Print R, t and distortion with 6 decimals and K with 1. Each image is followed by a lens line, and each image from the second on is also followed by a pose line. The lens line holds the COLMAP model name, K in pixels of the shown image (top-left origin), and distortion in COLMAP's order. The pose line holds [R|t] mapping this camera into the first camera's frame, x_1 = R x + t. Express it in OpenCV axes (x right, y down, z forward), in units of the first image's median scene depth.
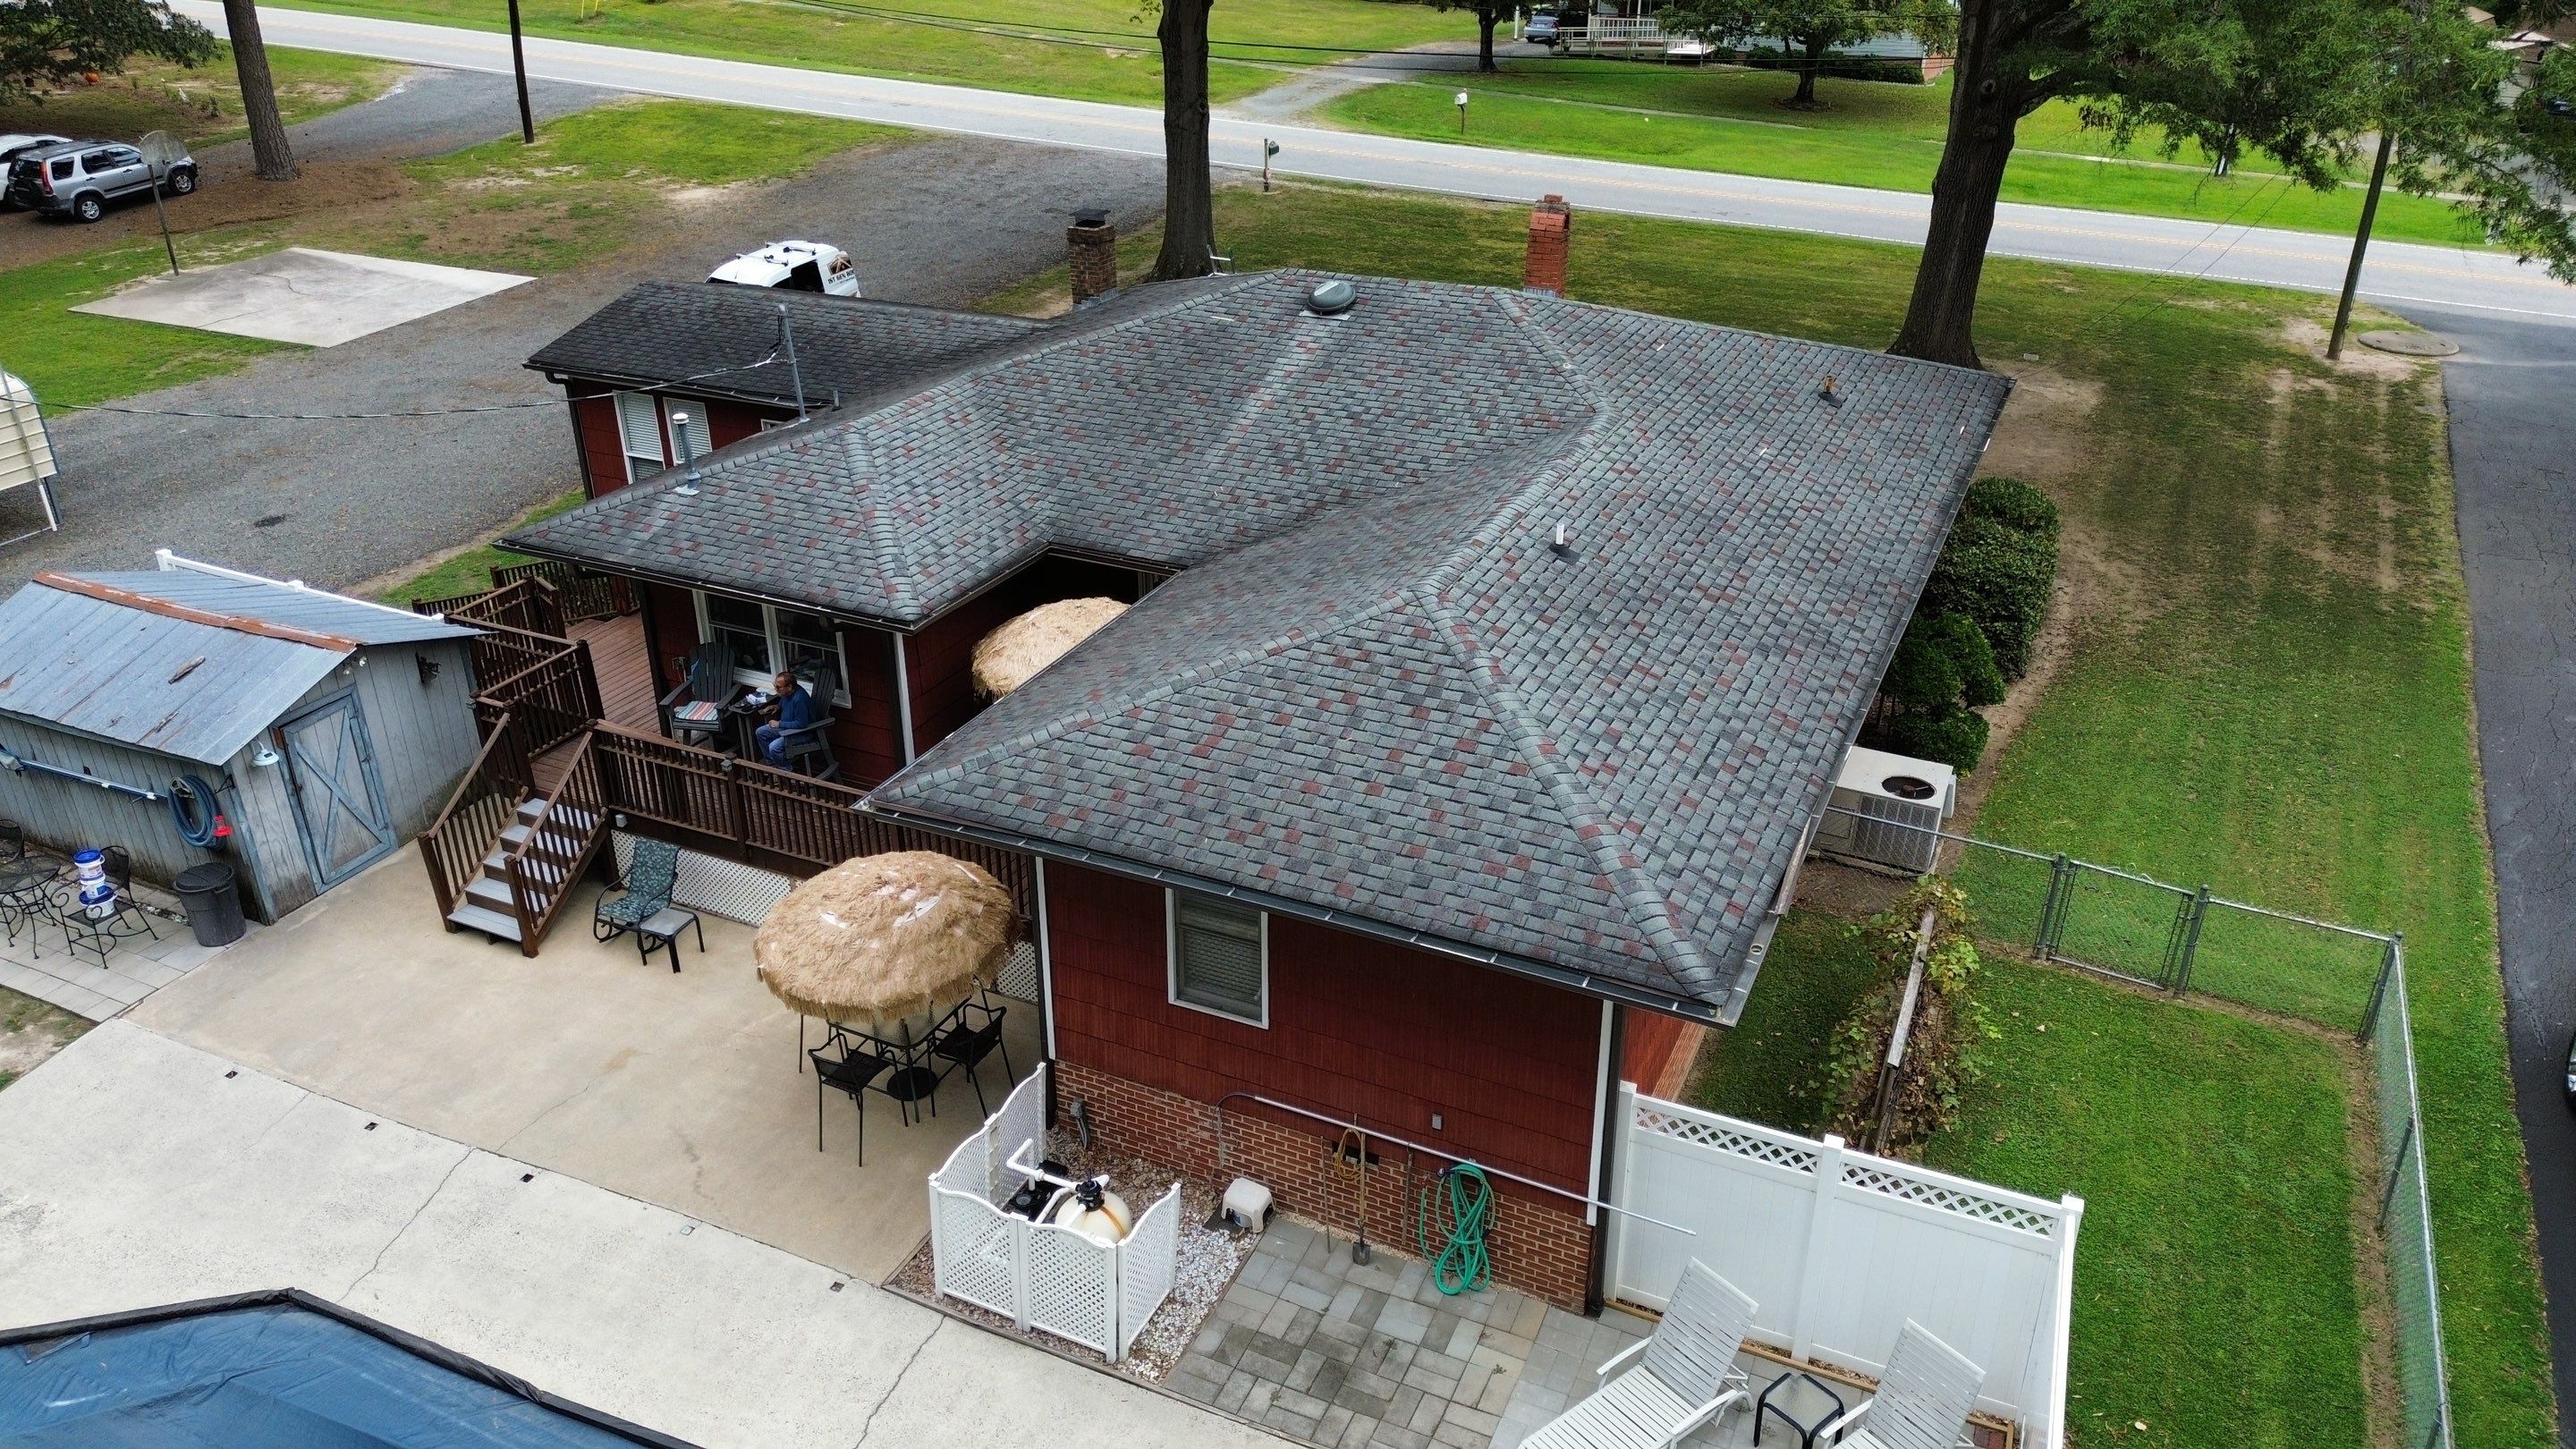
lens RADIAL K [[1825.3, 0, 1277.0], [0, 1825.3, 708.2], [0, 0, 1]] dist [0.071893, -0.062151]
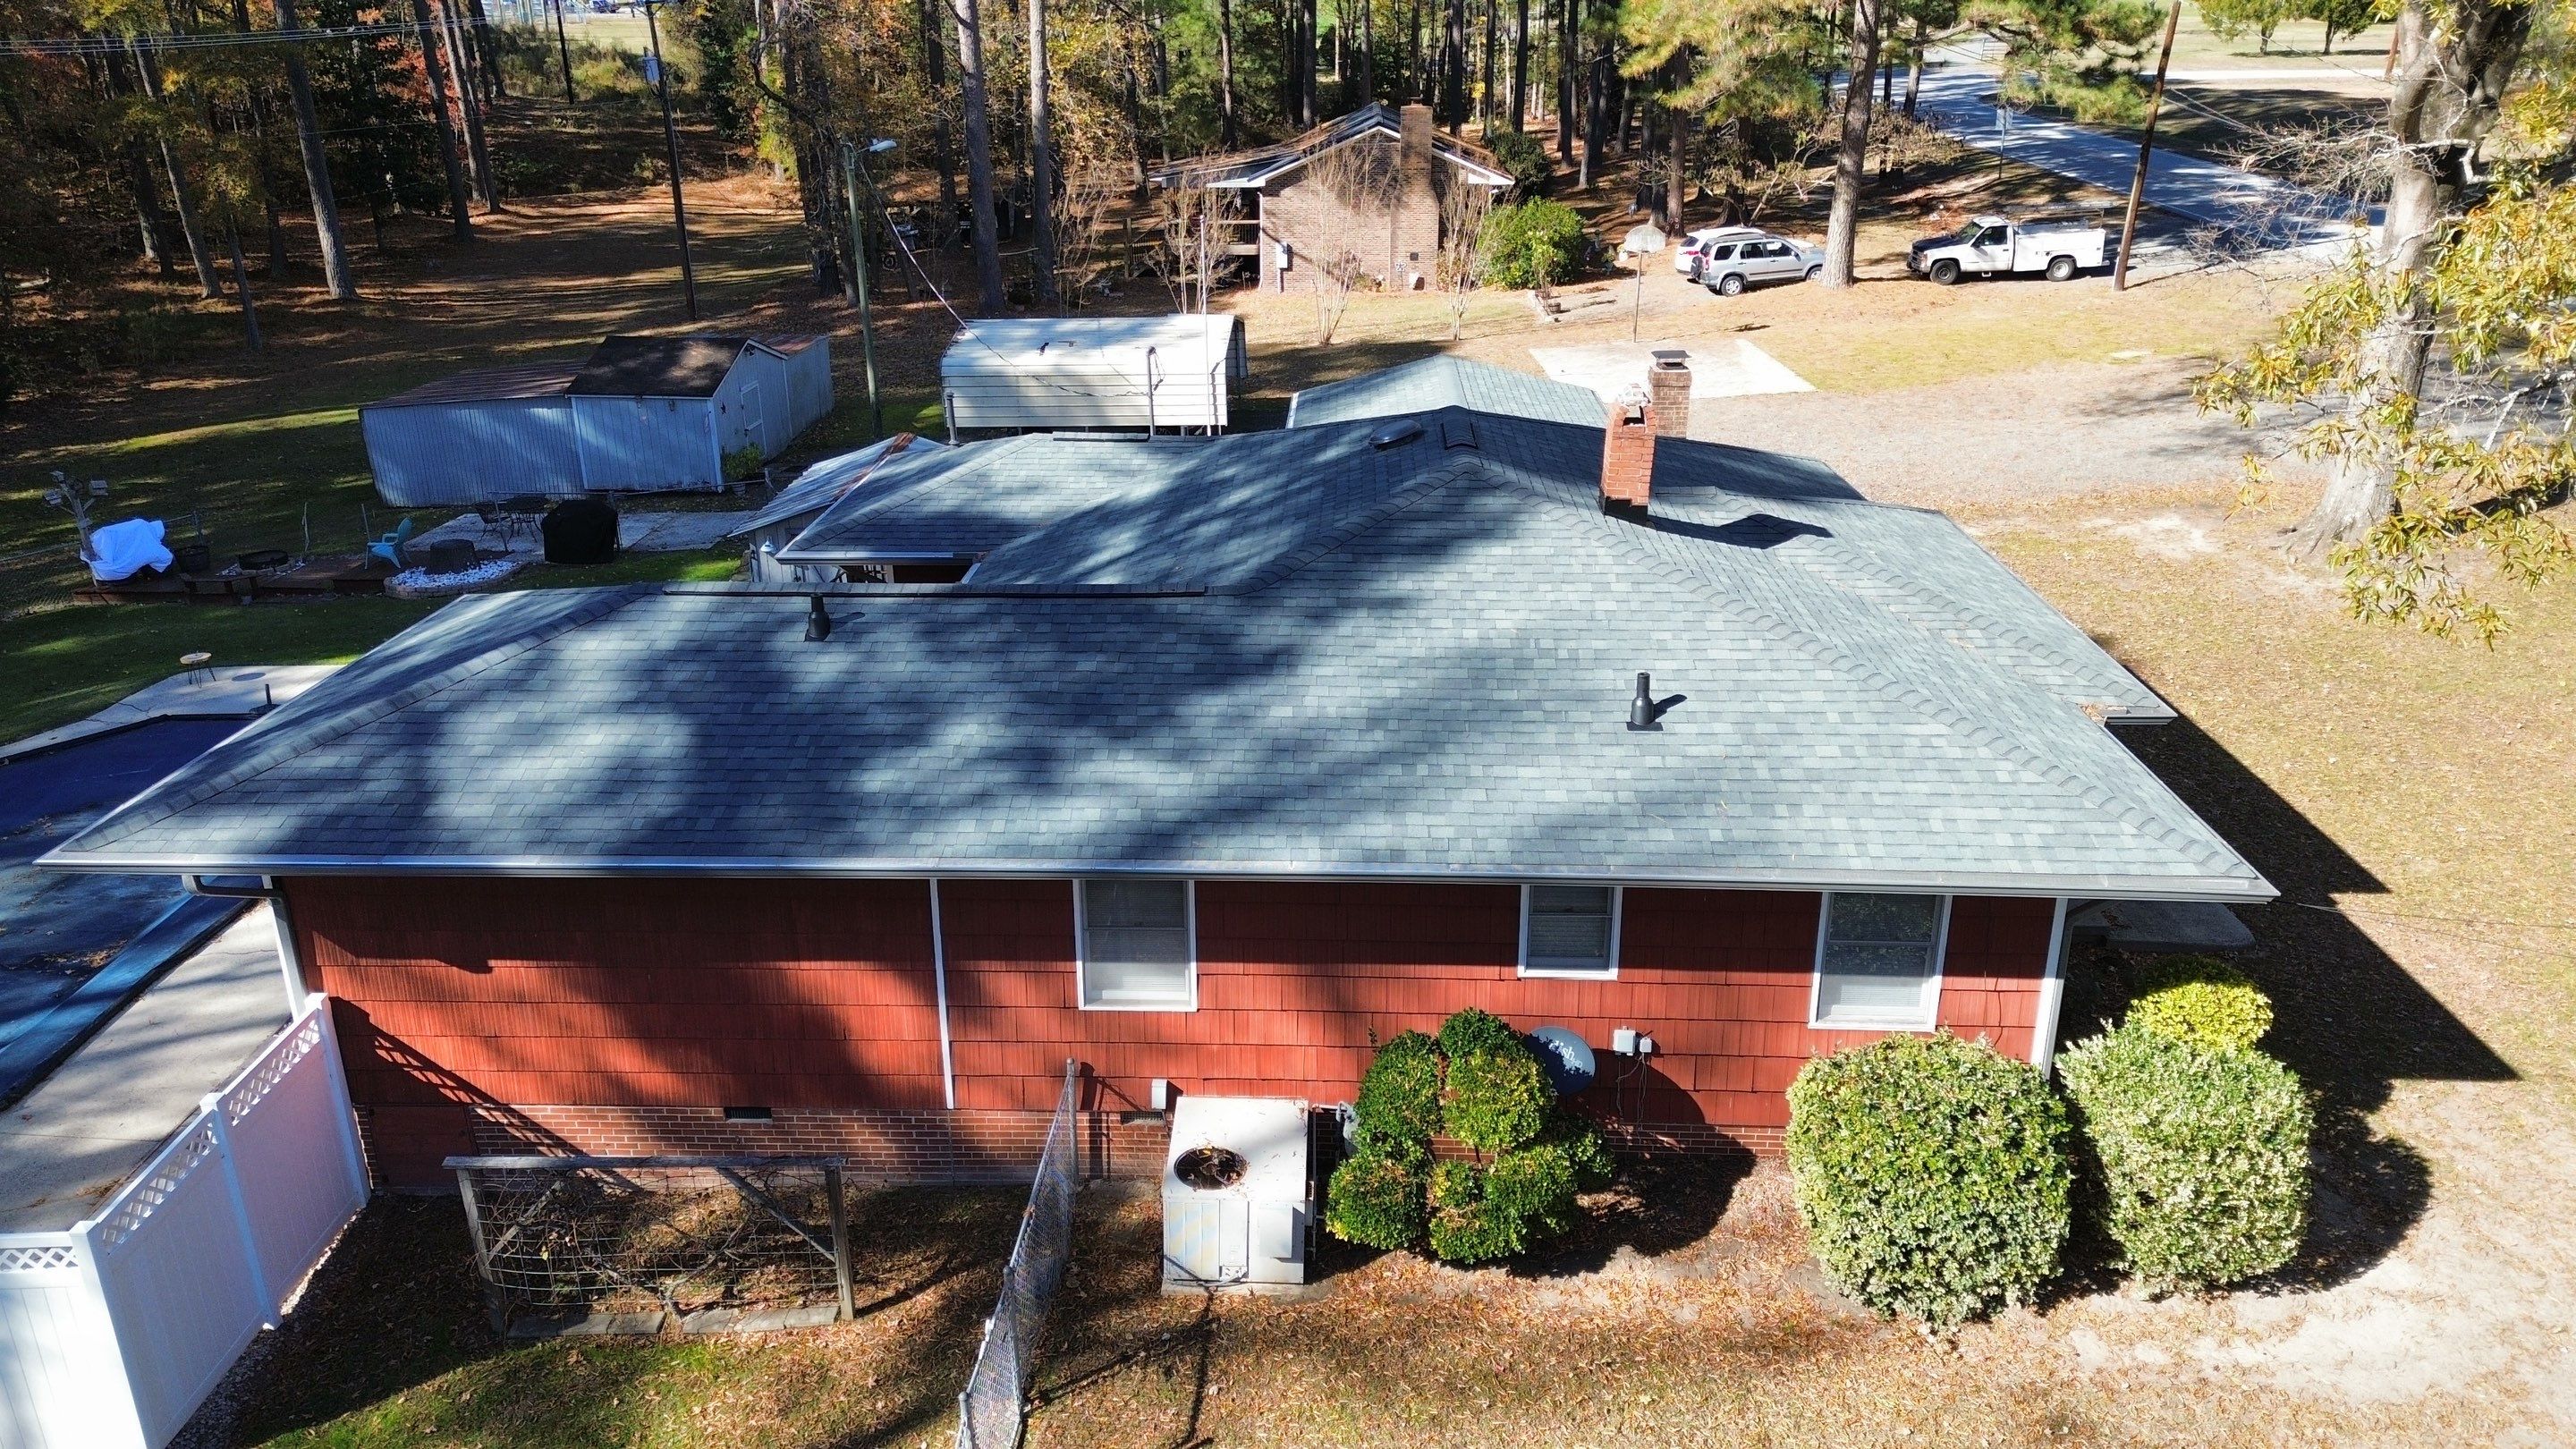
lens RADIAL K [[1825.3, 0, 1332.6], [0, 1825.3, 719.2], [0, 0, 1]] dist [0.071893, -0.062151]
pose [[0.408395, 0.328935, -0.851478, 0.866966], [-0.395500, 0.904473, 0.159713, -0.232327], [0.822675, 0.271533, 0.499476, 0.601475]]
